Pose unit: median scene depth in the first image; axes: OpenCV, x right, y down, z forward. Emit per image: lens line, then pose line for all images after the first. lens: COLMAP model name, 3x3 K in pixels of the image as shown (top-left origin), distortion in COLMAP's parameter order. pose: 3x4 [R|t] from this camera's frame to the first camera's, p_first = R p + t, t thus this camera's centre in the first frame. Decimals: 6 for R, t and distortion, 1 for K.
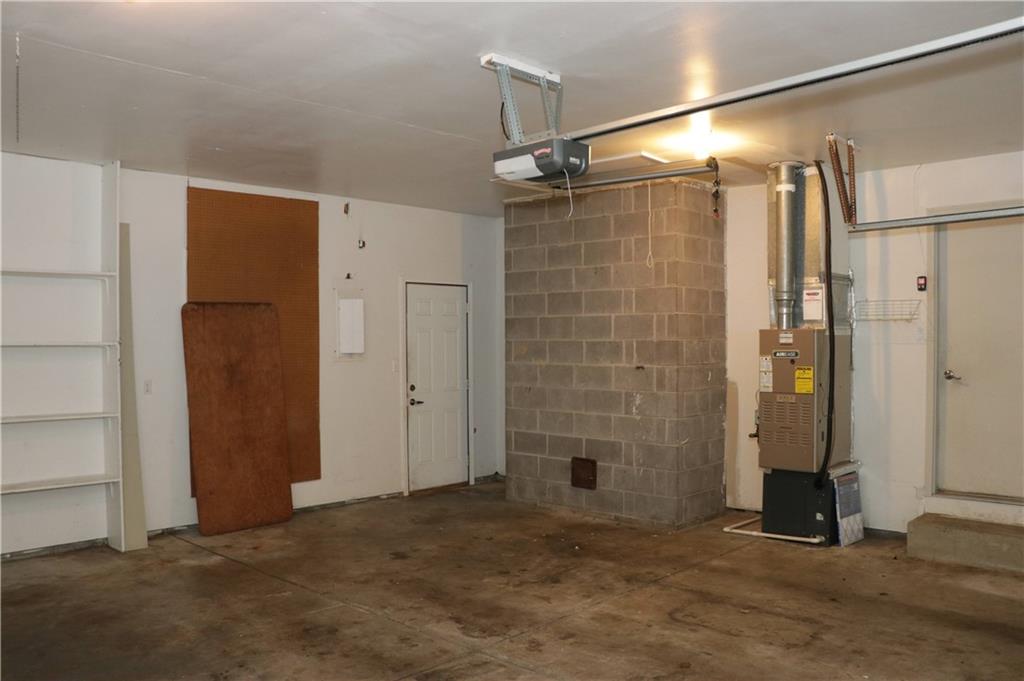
lens RADIAL K [[840.8, 0, 509.7], [0, 840.8, 349.4], [0, 0, 1]] dist [-0.179168, 0.158372]
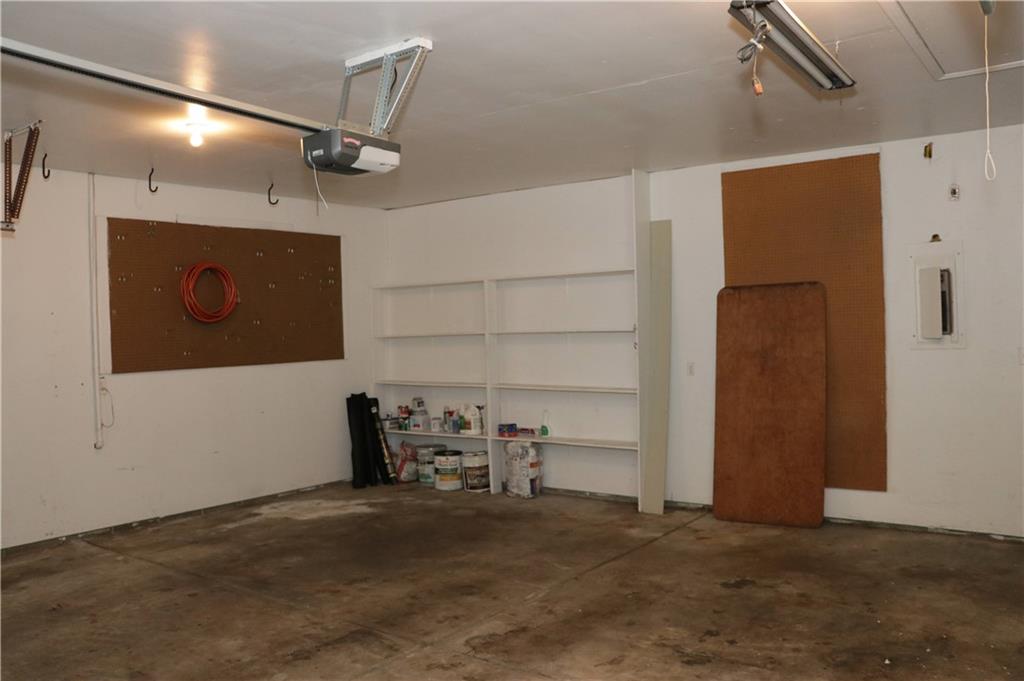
lens RADIAL K [[840.8, 0, 509.7], [0, 840.8, 349.4], [0, 0, 1]] dist [-0.179168, 0.158372]
pose [[0.115860, 0.025009, -0.992951, 0.693178], [0.010736, 0.999593, 0.026429, -0.012670], [0.993208, -0.013722, 0.115544, 0.717624]]
